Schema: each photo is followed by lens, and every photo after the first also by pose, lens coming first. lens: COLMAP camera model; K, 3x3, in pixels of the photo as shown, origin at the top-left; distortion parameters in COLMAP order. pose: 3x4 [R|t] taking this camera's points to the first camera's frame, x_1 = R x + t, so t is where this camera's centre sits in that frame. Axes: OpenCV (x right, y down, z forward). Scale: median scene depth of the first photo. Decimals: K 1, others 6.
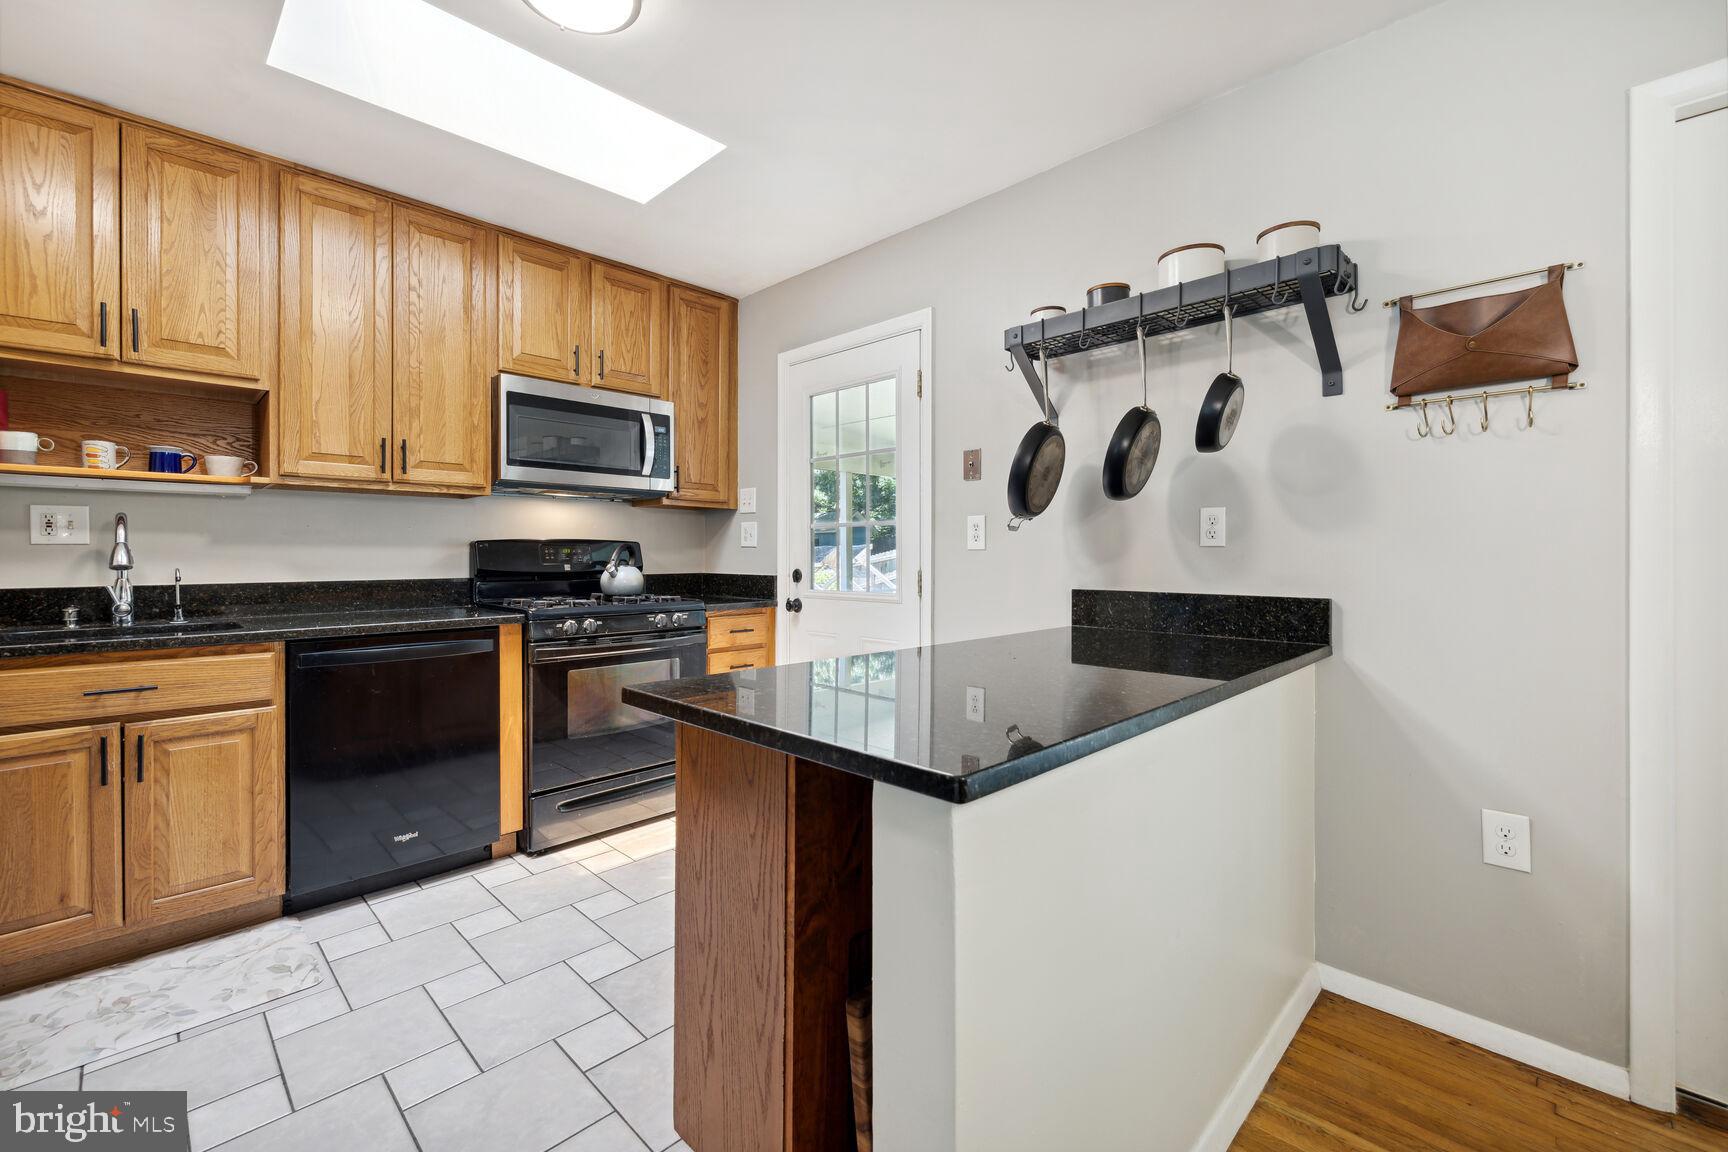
lens RADIAL K [[744.2, 0, 860.2], [0, 744.2, 553.5], [0, 0, 1]] dist [-0.000617, -0.000183]
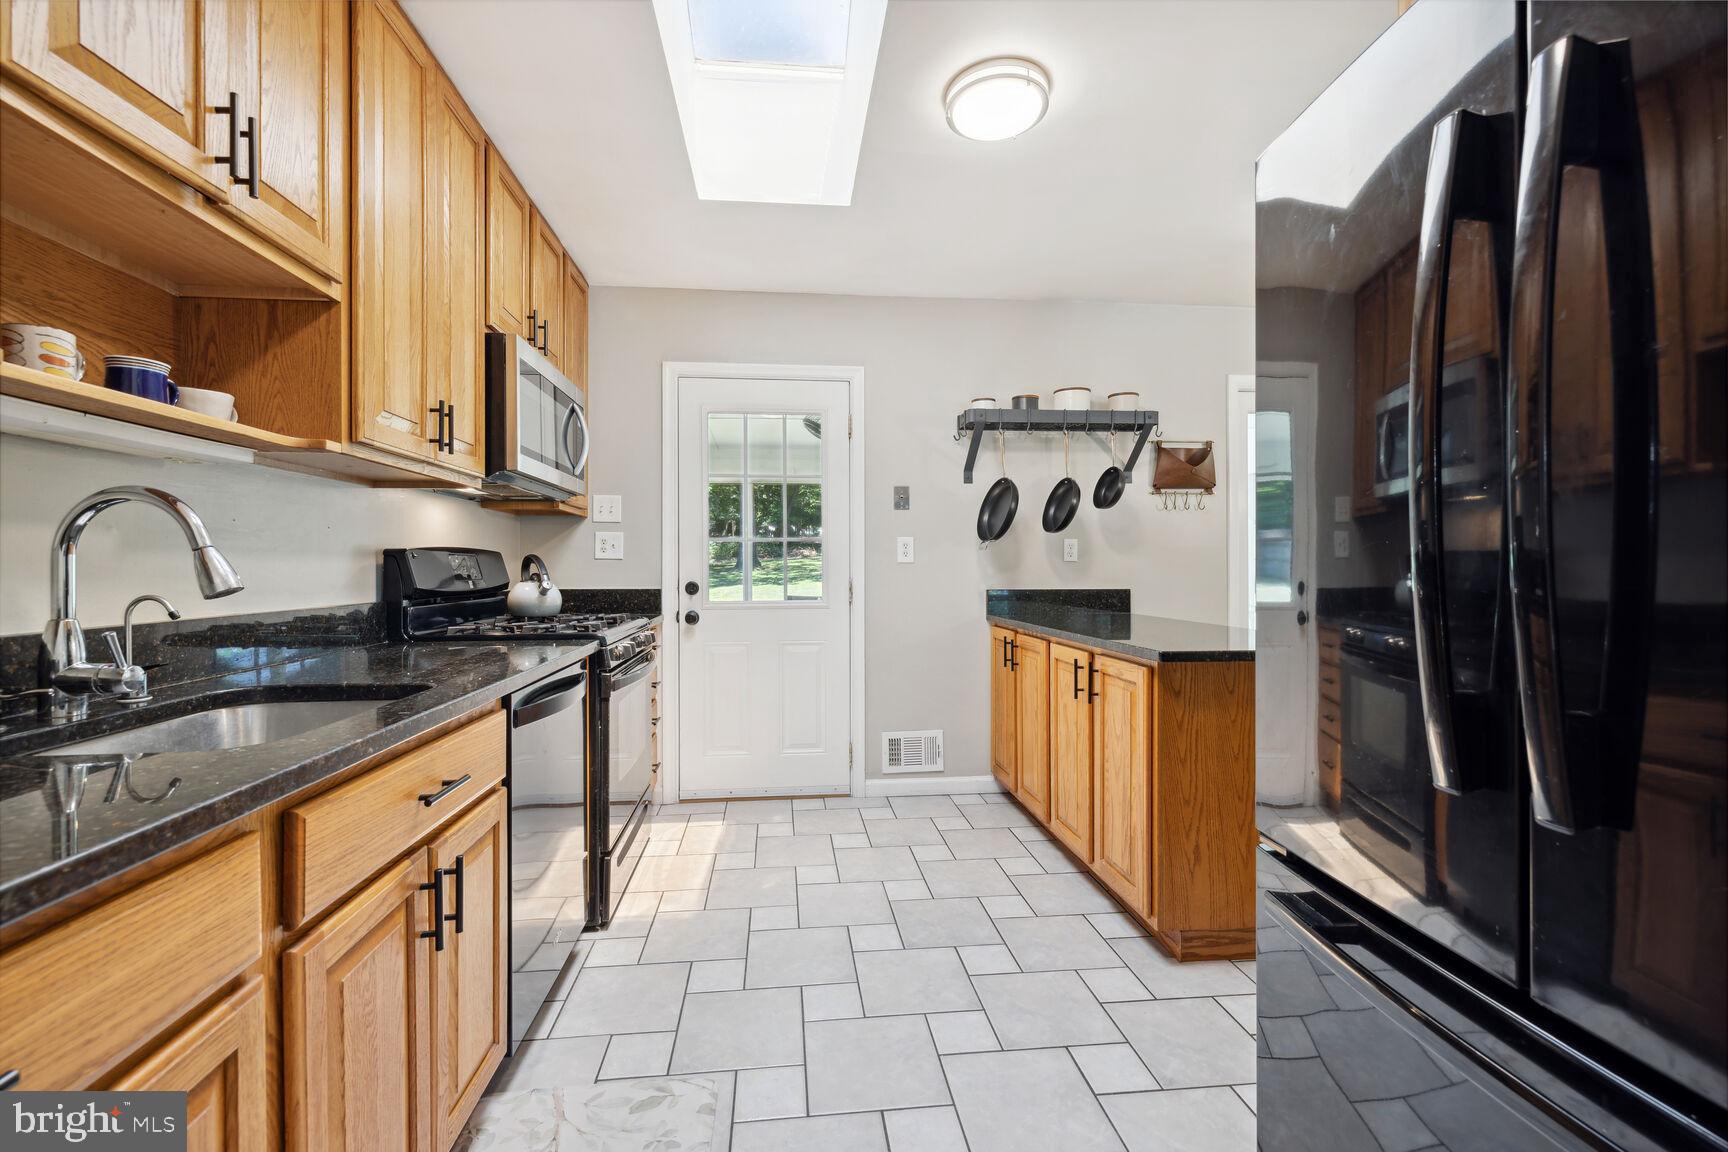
lens RADIAL K [[727.0, 0, 869.8], [0, 727.0, 564.9], [0, 0, 1]] dist [0.001343, 0.000136]
pose [[0.622279, -0.000006, 0.782795, -0.997677], [0.001643, 0.999998, -0.001299, 0.000072], [-0.782793, 0.002095, 0.622278, 0.282388]]
